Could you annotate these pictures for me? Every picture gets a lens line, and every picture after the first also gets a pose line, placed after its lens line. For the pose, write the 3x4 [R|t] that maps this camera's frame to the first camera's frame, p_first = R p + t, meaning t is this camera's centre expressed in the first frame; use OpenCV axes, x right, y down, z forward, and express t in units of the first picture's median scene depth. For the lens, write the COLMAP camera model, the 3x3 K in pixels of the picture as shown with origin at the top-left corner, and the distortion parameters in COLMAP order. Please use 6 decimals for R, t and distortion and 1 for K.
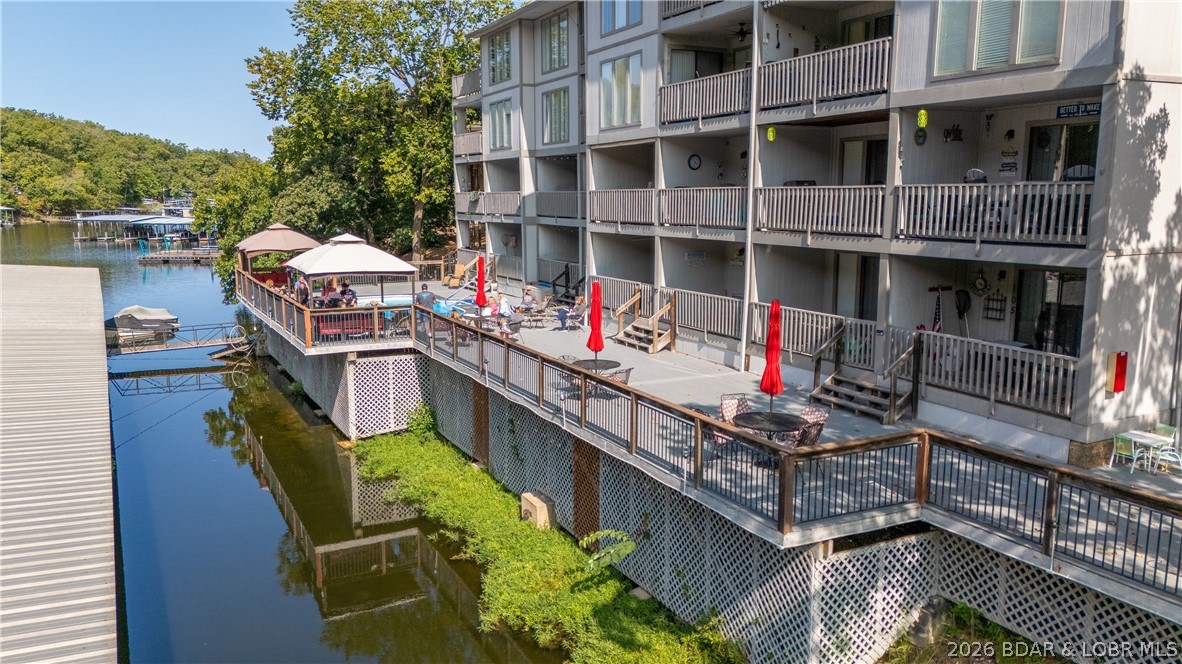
lens RADIAL K [[868.2, 0, 588.6], [0, 868.2, 327.6], [0, 0, 1]] dist [0.077125, -0.066706]
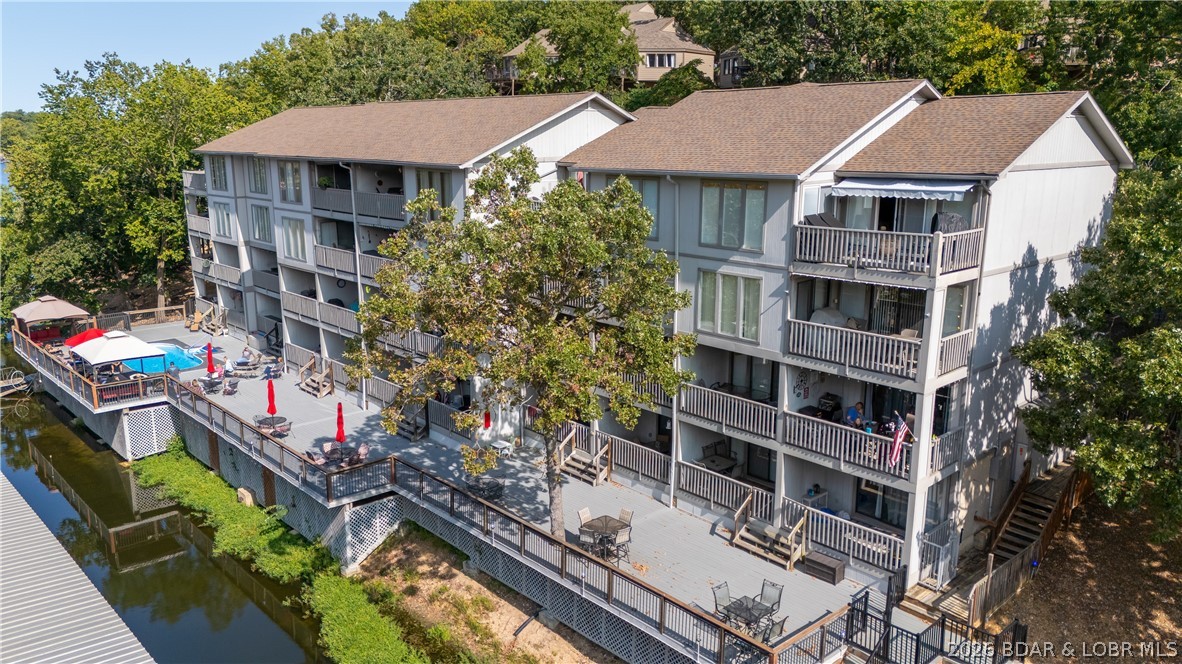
lens RADIAL K [[868.2, 0, 588.6], [0, 868.2, 327.6], [0, 0, 1]] dist [0.077125, -0.066706]
pose [[0.966064, -0.053306, 0.252742, 0.148835], [0.036263, 0.996773, 0.071618, -0.203024], [-0.255744, -0.060023, 0.964880, -0.772026]]
